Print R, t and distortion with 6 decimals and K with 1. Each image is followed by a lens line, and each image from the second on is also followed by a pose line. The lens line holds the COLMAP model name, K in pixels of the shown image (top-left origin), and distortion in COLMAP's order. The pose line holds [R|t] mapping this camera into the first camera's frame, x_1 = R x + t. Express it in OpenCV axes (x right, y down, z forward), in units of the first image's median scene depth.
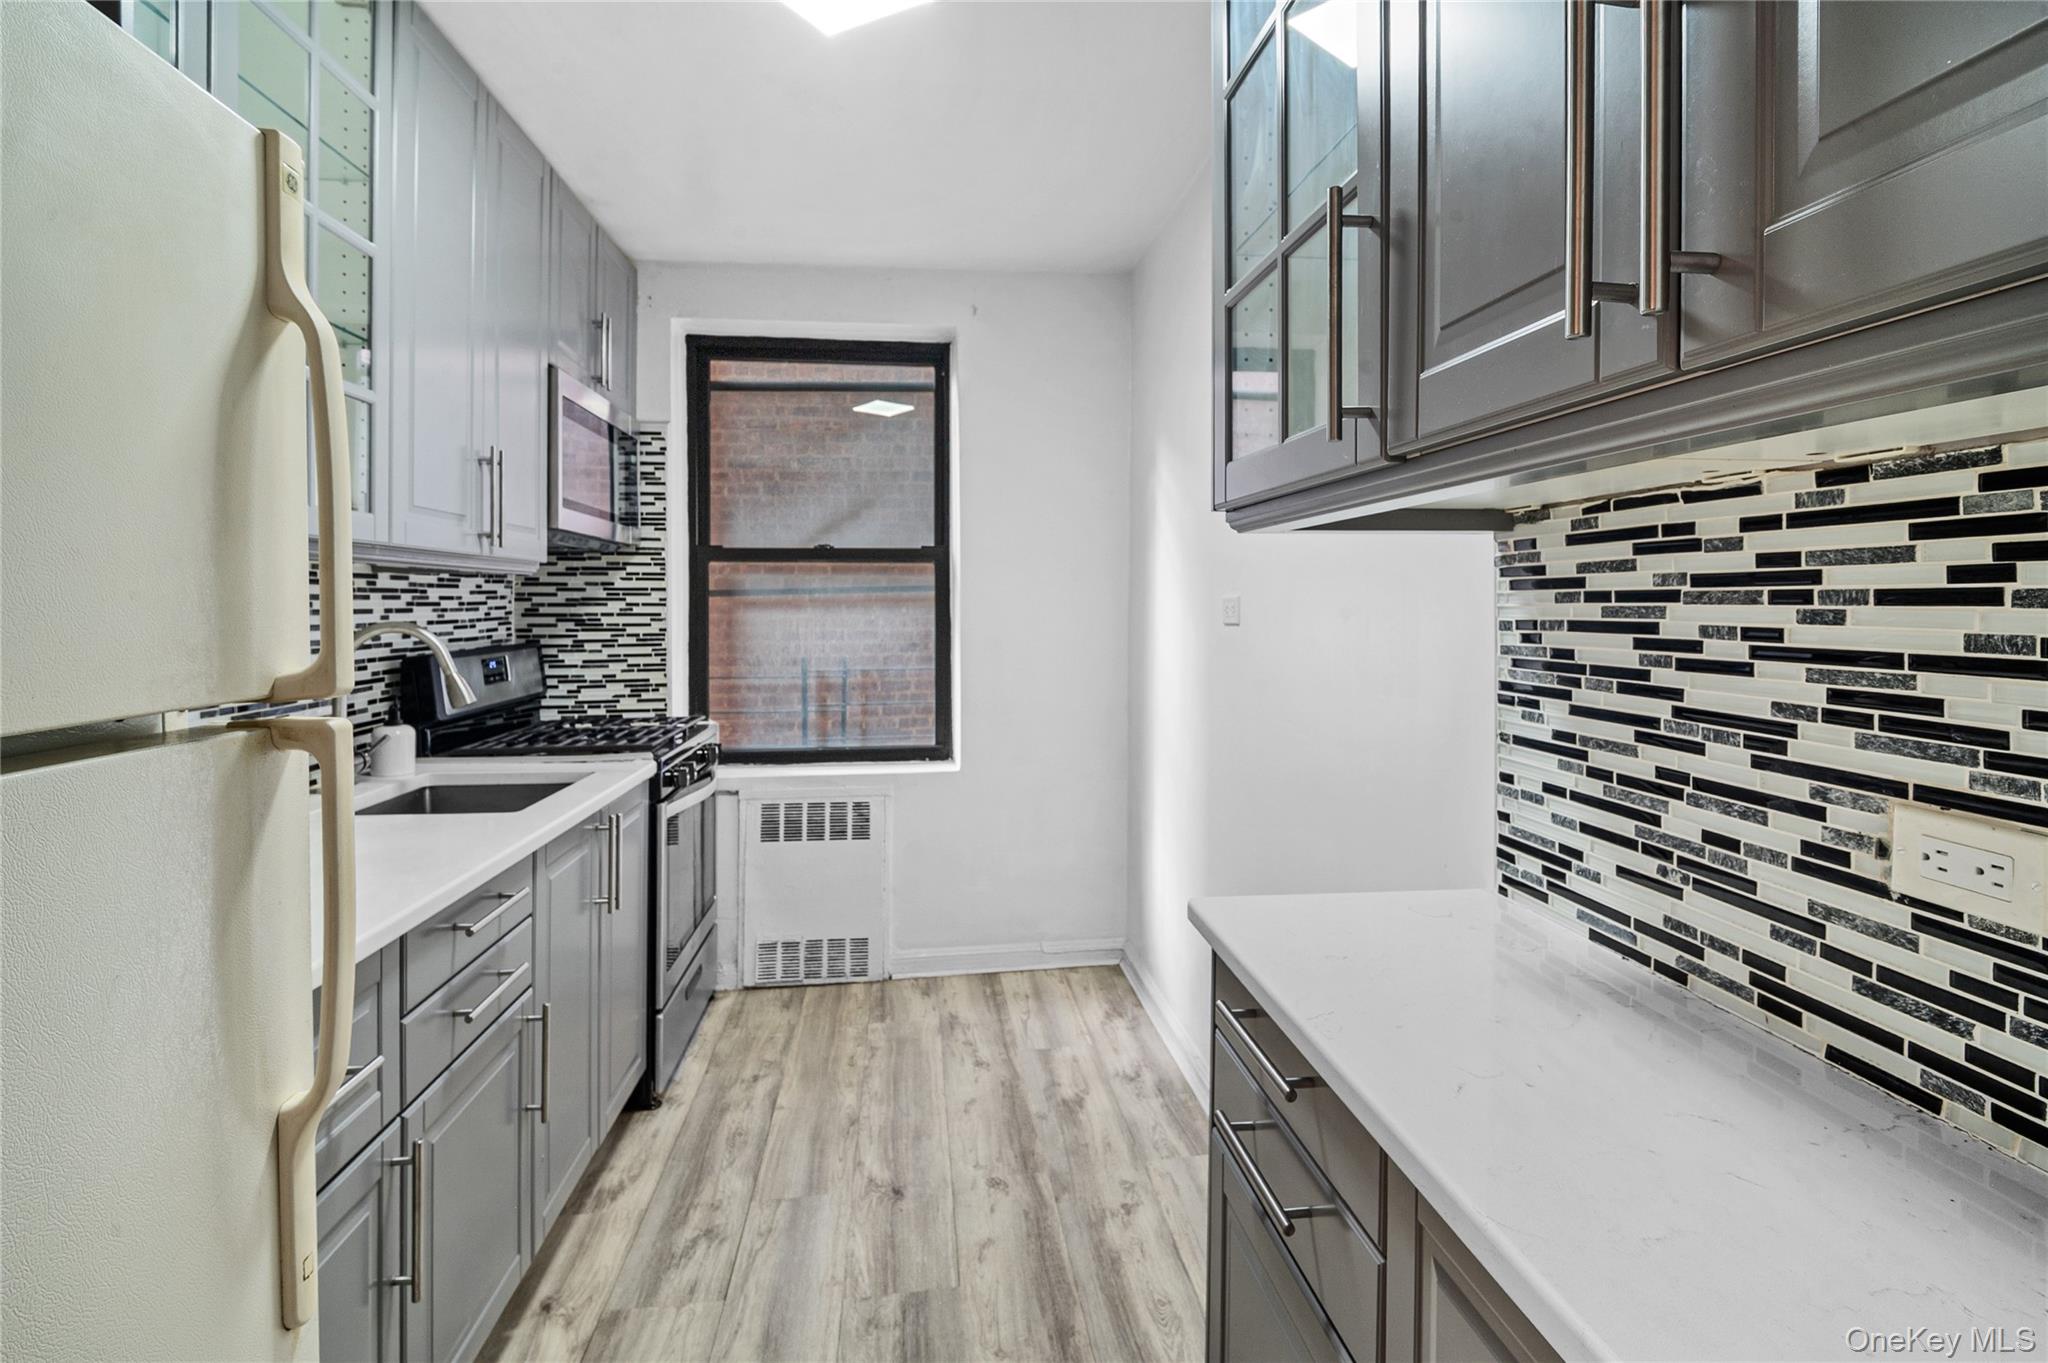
lens RADIAL K [[967.6, 0, 1030.0], [0, 967.6, 597.0], [0, 0, 1]] dist [-0.008247, -0.000124]
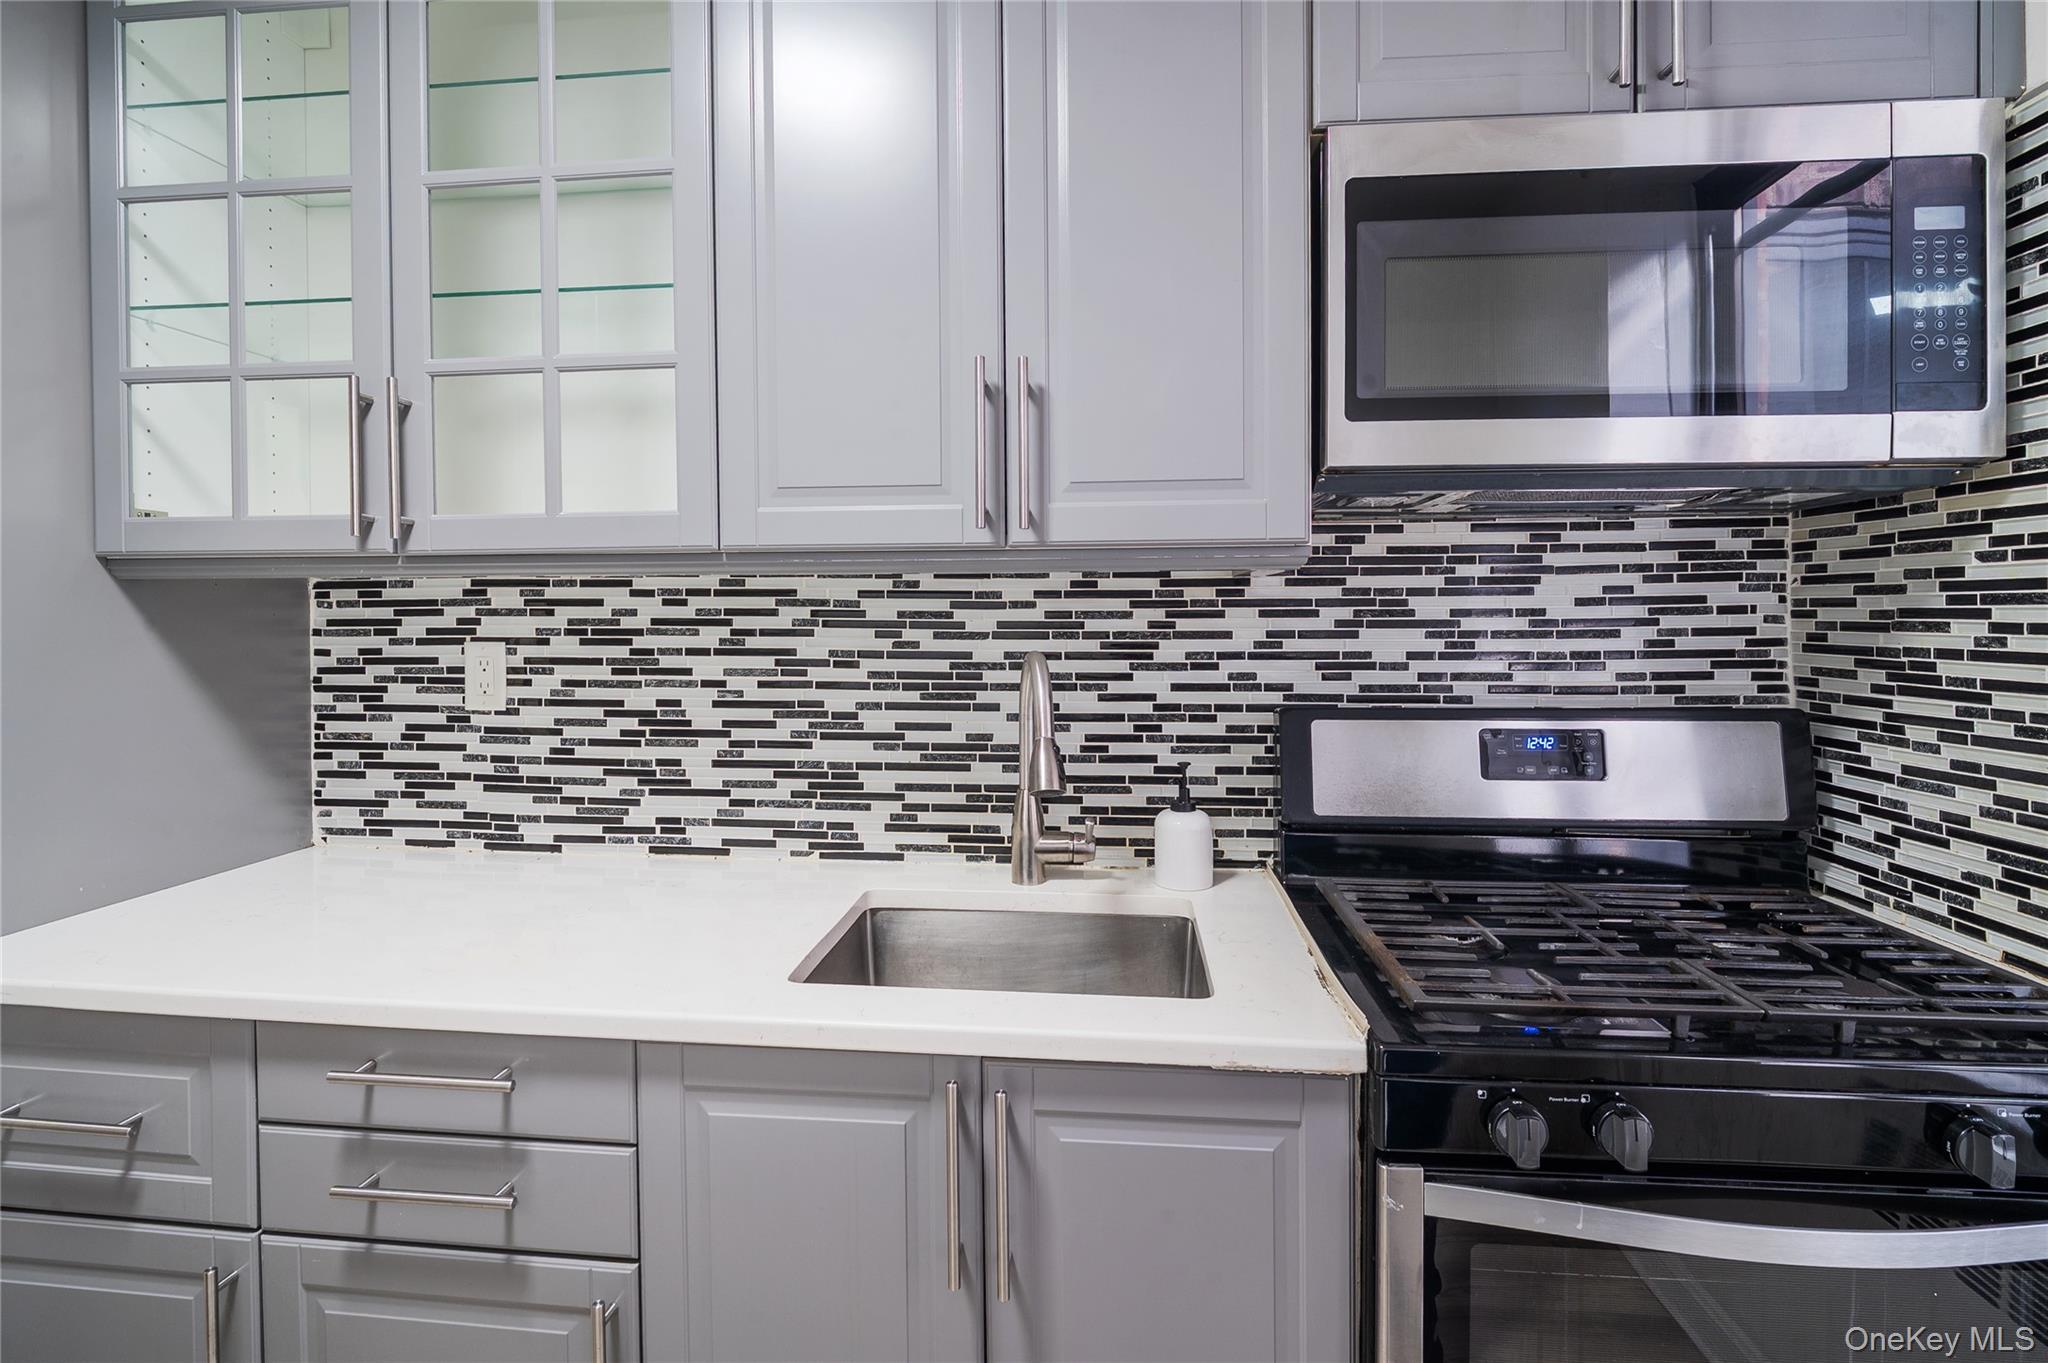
lens RADIAL K [[967.6, 0, 1016.0], [0, 967.6, 628.1], [0, 0, 1]] dist [-0.008247, -0.000124]
pose [[-0.220351, 0.011775, -0.975350, 0.005880], [0.007476, 0.999918, 0.010382, 0.001483], [0.975392, -0.005004, -0.220421, 0.729665]]
